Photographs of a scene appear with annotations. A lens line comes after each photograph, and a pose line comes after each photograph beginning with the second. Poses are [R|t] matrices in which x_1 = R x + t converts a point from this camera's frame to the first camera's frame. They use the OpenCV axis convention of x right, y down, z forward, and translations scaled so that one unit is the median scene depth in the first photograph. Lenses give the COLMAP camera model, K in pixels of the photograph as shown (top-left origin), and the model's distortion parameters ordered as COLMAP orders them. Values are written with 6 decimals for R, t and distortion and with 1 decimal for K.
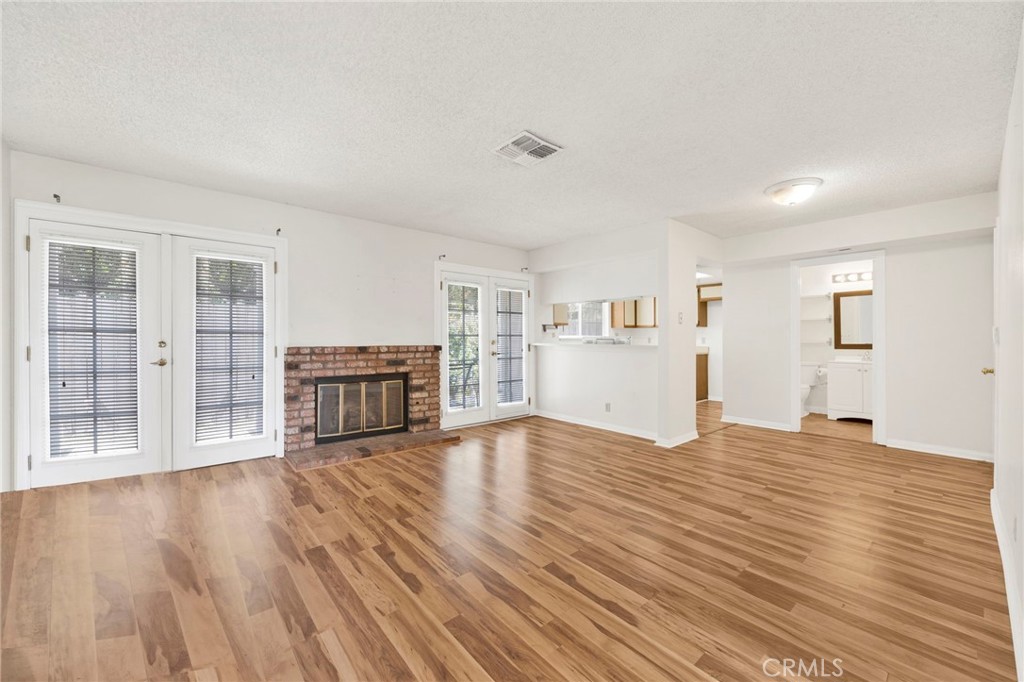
lens RADIAL K [[396.1, 0, 507.9], [0, 396.1, 336.1], [0, 0, 1]] dist [-0.002607, 0.000140]
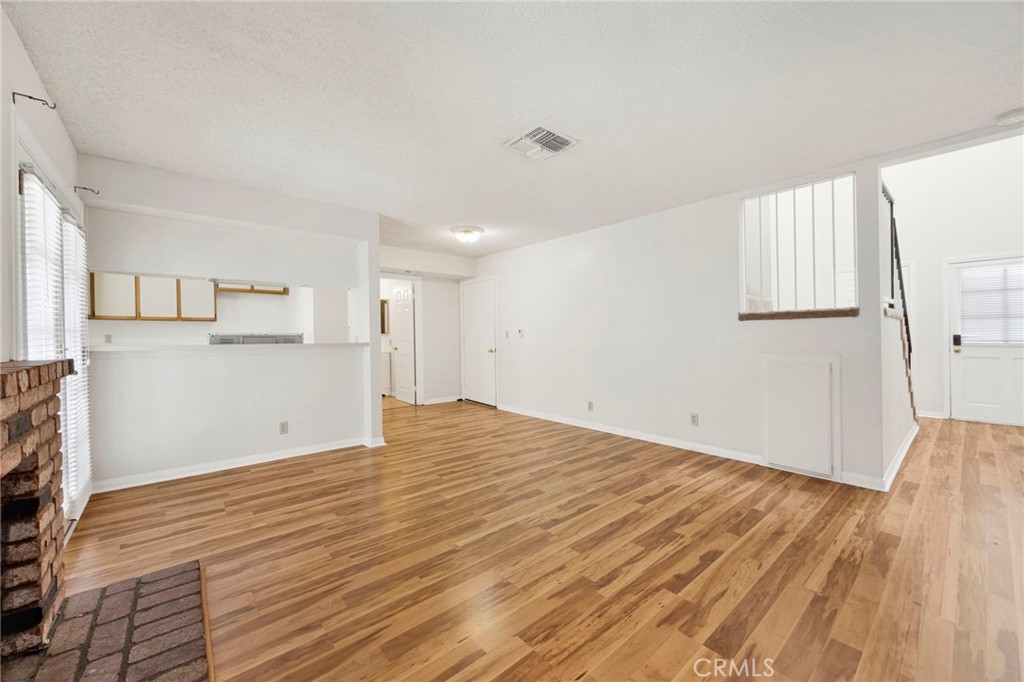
lens RADIAL K [[396.1, 0, 509.5], [0, 396.1, 336.9], [0, 0, 1]] dist [-0.002607, 0.000140]
pose [[-0.009899, -0.008411, 0.999916, -0.674791], [-0.000171, 0.999965, 0.008410, 0.003152], [-0.999951, -0.000088, -0.009900, 0.798251]]
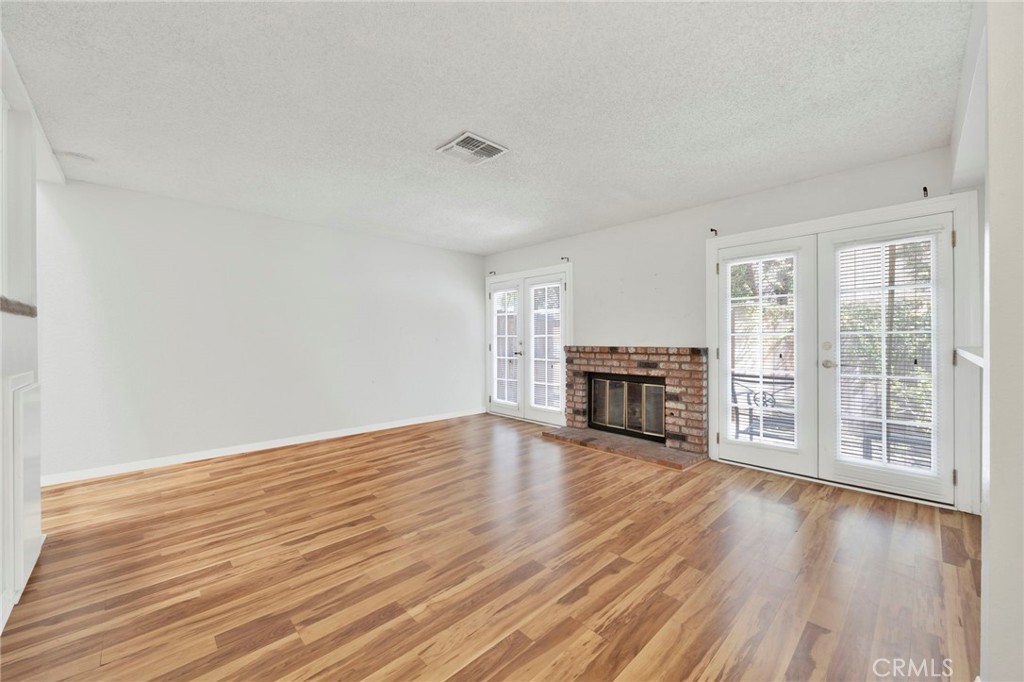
lens RADIAL K [[396.1, 0, 507.7], [0, 396.1, 341.8], [0, 0, 1]] dist [-0.002607, 0.000140]
pose [[0.053388, 0.003988, -0.998566, 0.764356], [0.007419, 0.999963, 0.004391, 0.007058], [0.998546, -0.007643, 0.053356, 0.751903]]
